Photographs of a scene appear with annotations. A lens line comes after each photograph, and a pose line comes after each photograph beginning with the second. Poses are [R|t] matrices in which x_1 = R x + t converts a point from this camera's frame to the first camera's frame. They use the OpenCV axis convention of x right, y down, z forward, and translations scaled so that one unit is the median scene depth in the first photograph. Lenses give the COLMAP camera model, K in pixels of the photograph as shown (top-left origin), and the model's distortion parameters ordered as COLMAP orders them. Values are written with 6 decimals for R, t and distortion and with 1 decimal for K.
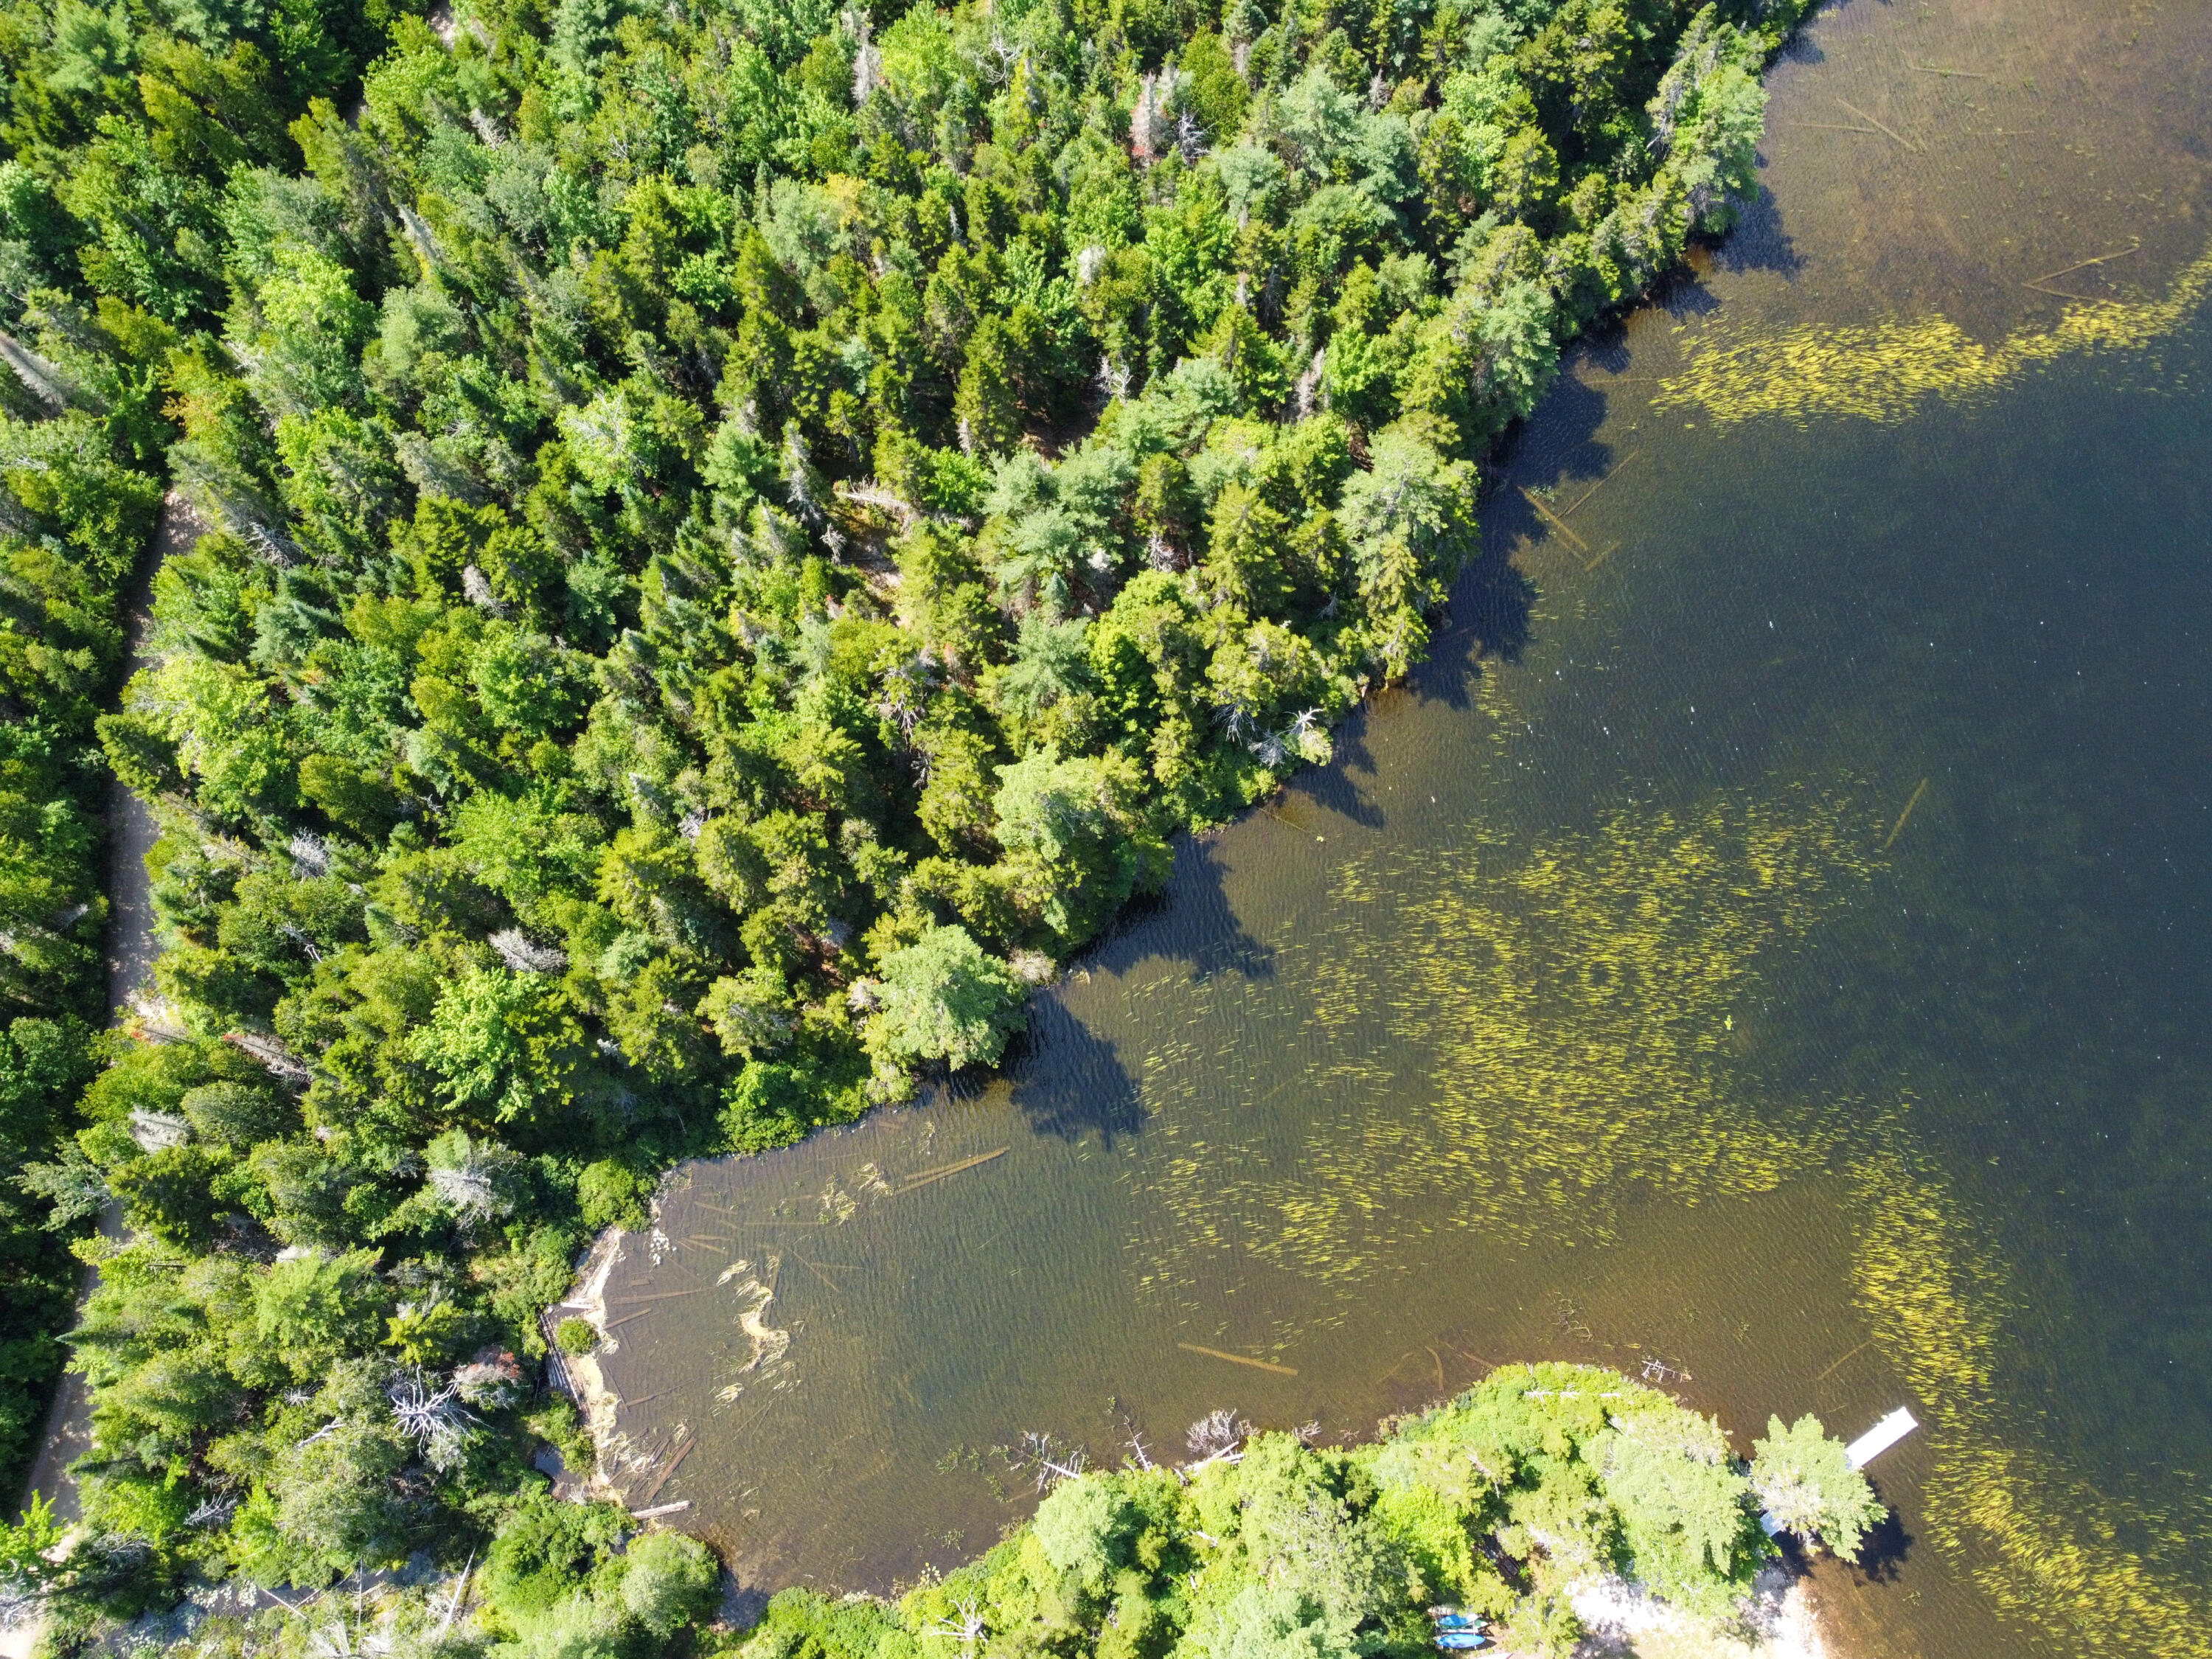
lens RADIAL K [[1667.5, 0, 1122.8], [0, 1667.5, 828.3], [0, 0, 1]] dist [0.000970, -0.002752]
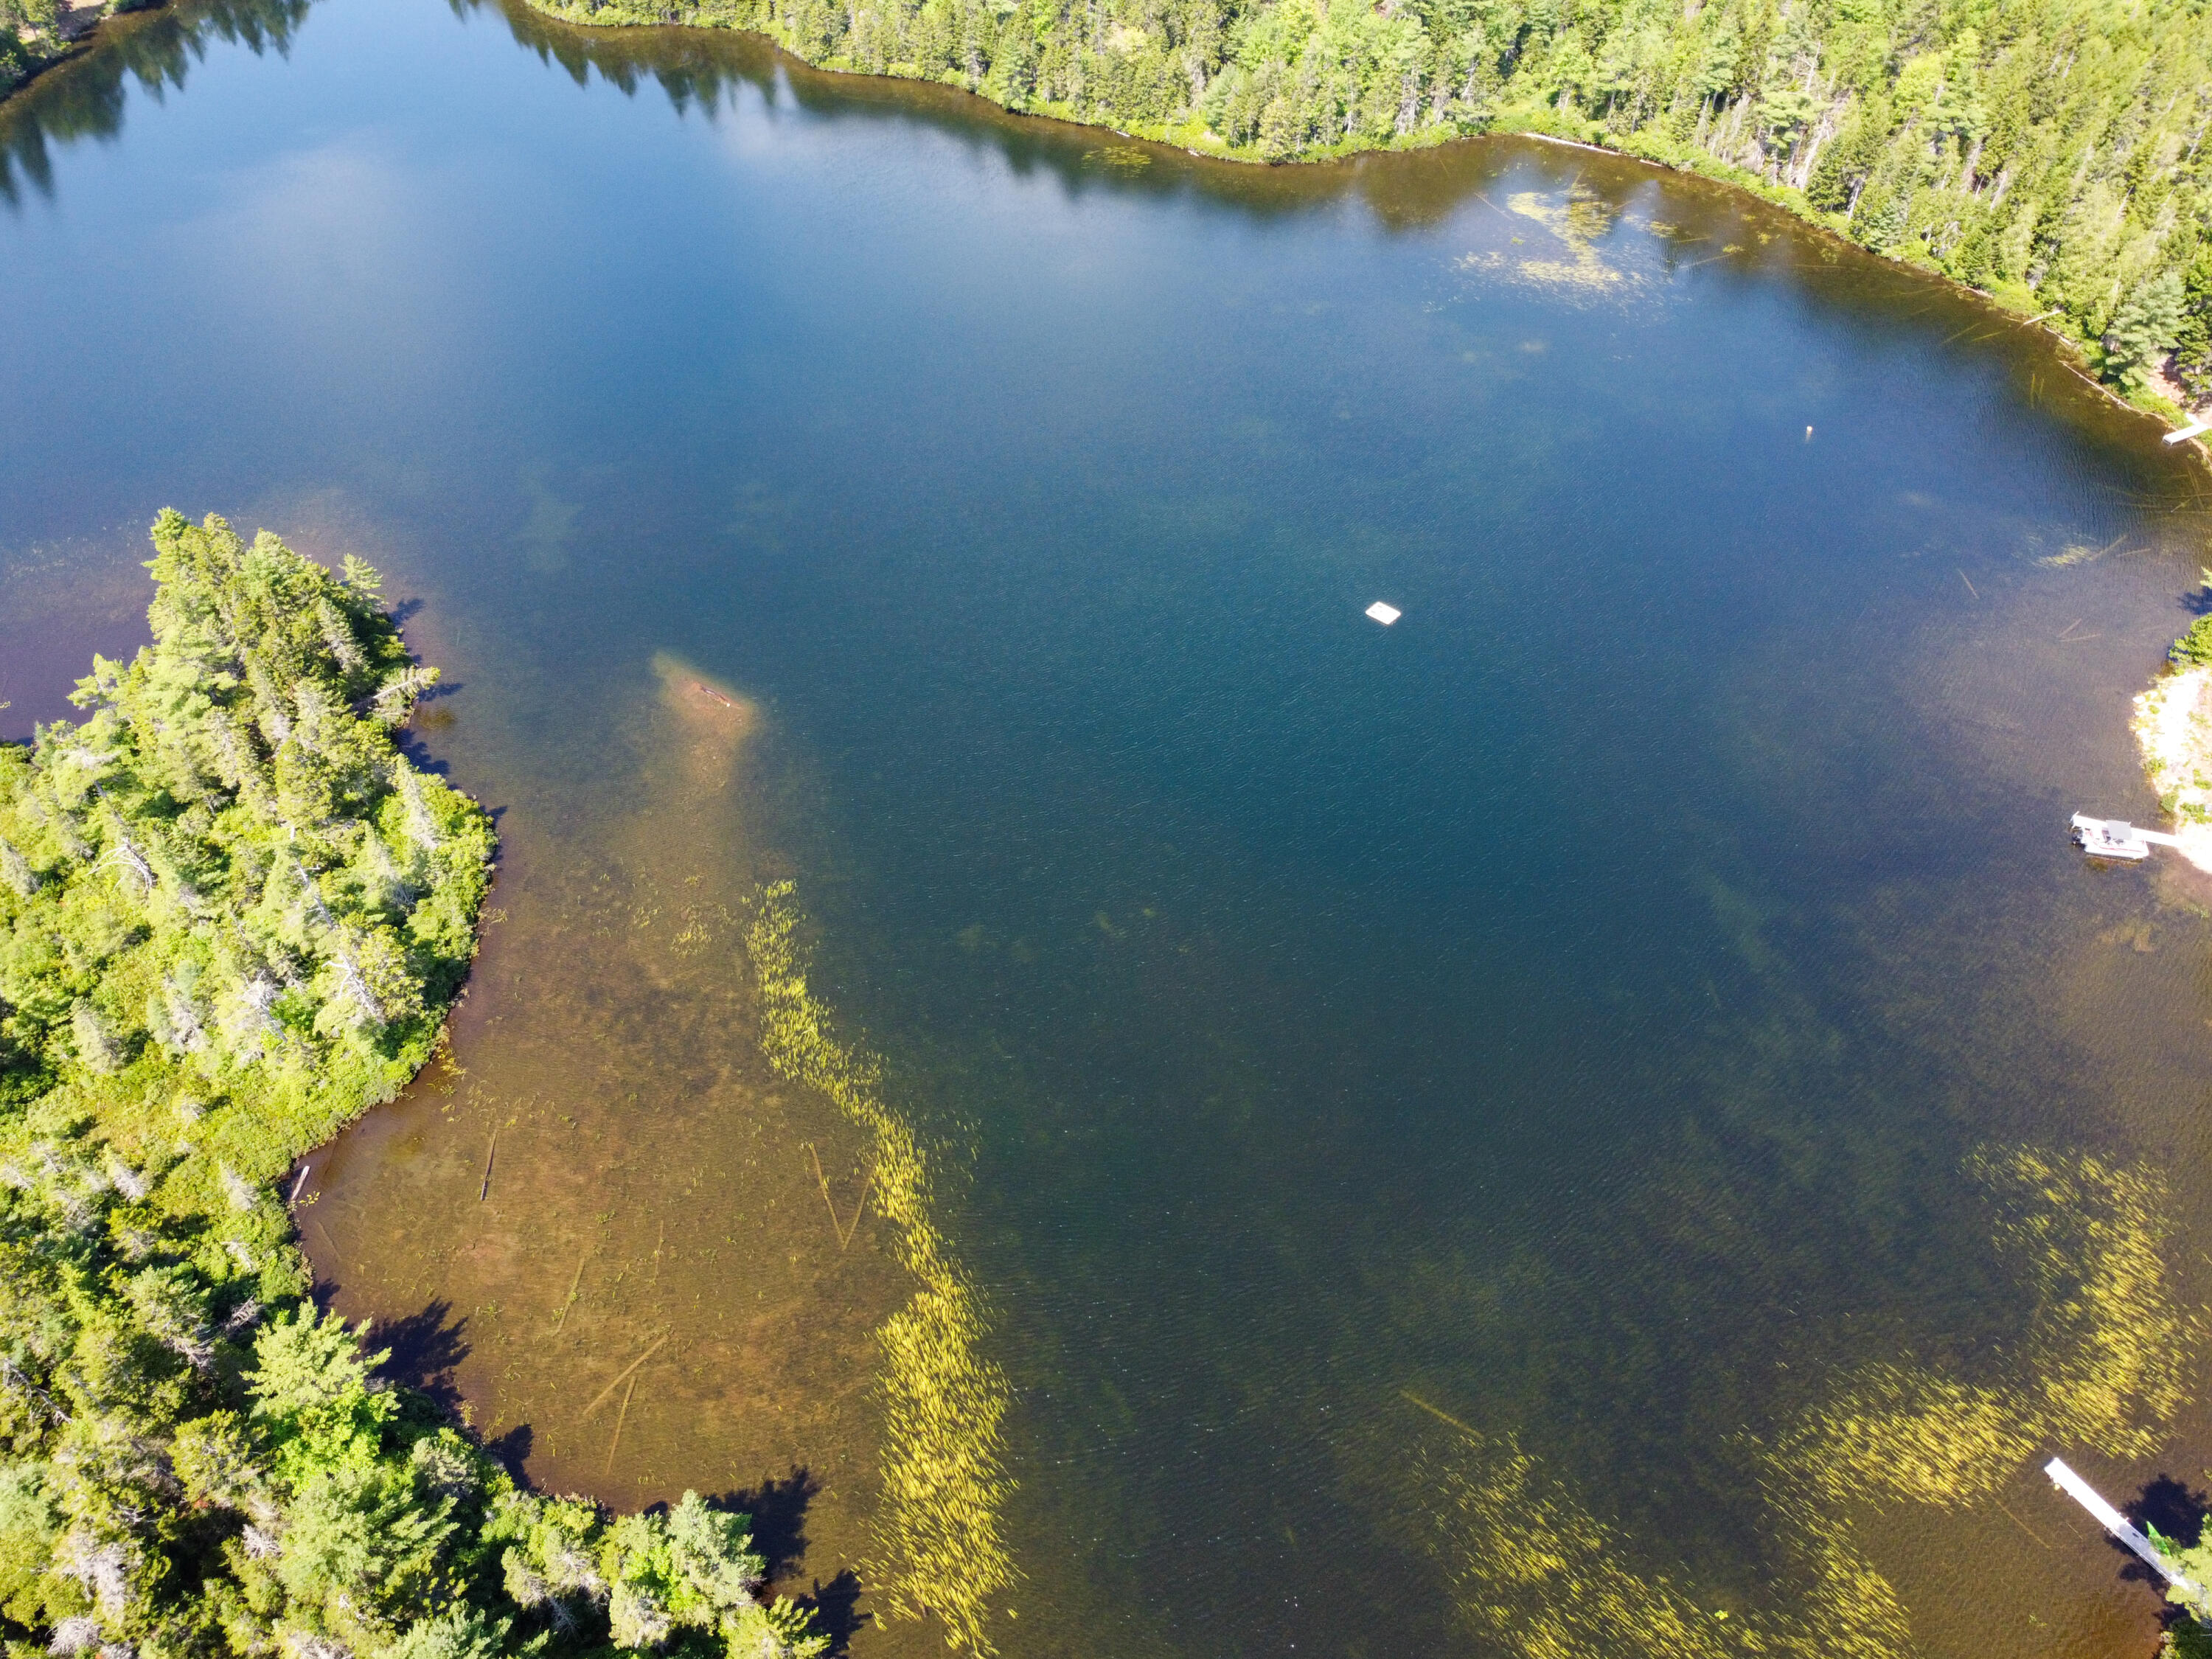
lens RADIAL K [[1667.5, 0, 1123.7], [0, 1667.5, 847.3], [0, 0, 1]] dist [0.000970, -0.002752]
pose [[-0.037489, -0.713733, 0.699414, 0.027357], [0.959977, 0.168679, 0.223587, -0.498535], [-0.277558, 0.679803, 0.678844, 0.163848]]
